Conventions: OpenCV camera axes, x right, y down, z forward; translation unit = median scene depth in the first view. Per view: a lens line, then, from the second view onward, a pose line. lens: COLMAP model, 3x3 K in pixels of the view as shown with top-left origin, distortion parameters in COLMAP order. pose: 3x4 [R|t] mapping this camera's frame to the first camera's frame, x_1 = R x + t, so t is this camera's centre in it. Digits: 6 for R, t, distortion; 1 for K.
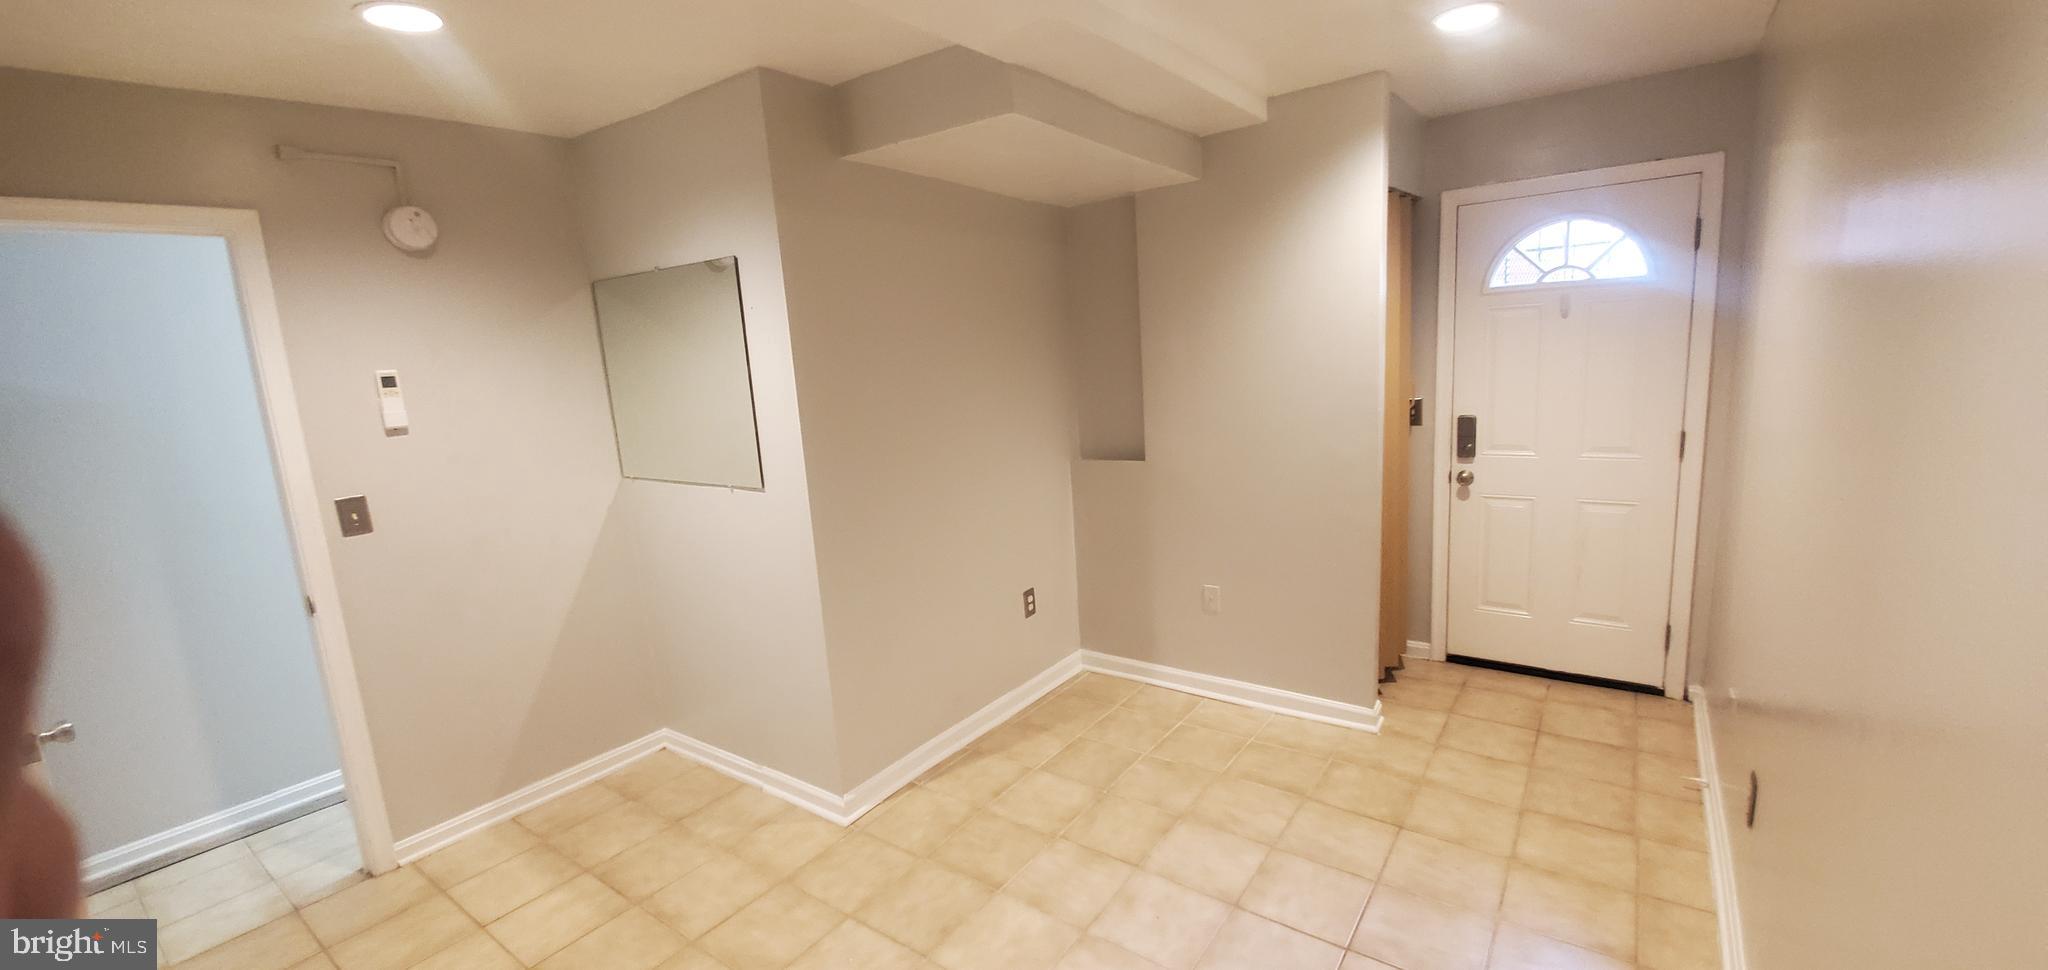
lens RADIAL K [[811.2, 0, 1044.1], [0, 811.2, 490.1], [0, 0, 1]] dist [0.007342, -0.010876]
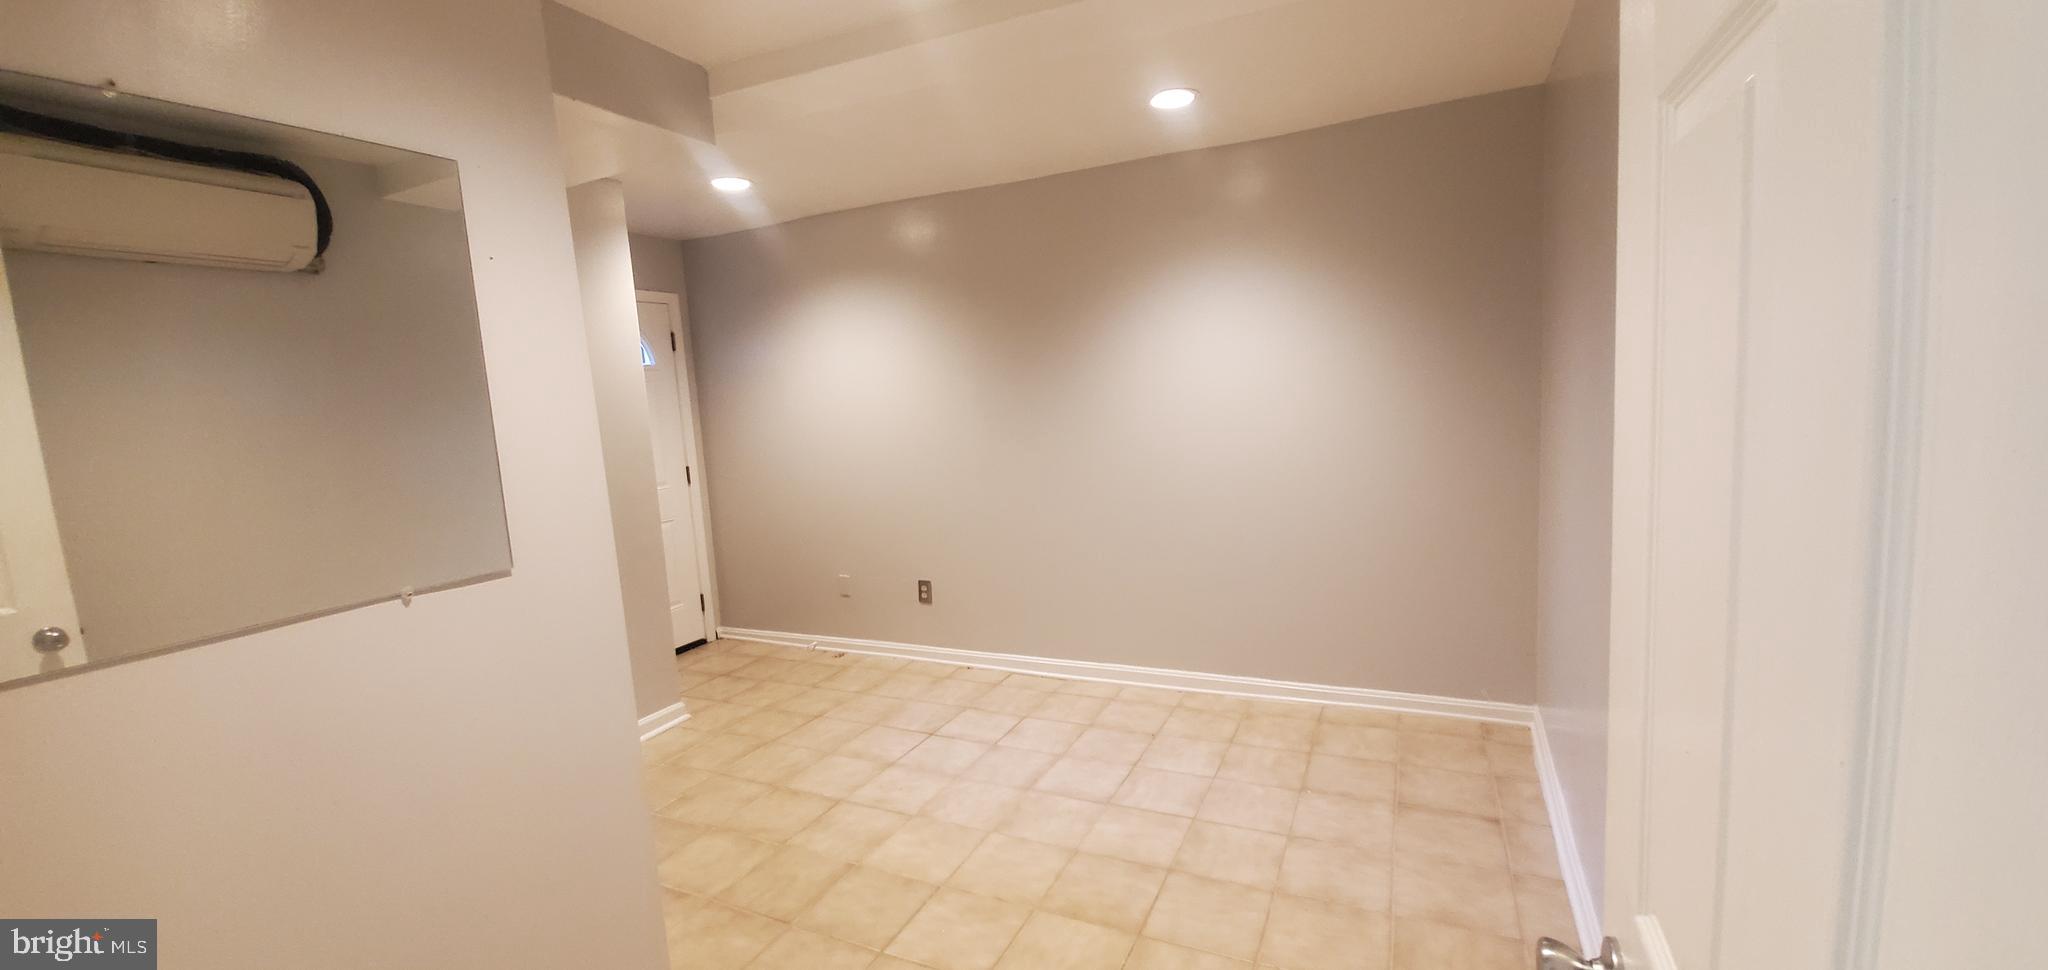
lens RADIAL K [[811.2, 0, 1044.1], [0, 811.2, 490.1], [0, 0, 1]] dist [0.007342, -0.010876]
pose [[-0.203302, -0.048622, 0.977908, -1.024121], [0.239516, 0.965952, 0.097822, -0.020625], [-0.949368, 0.254112, -0.184735, 0.771013]]
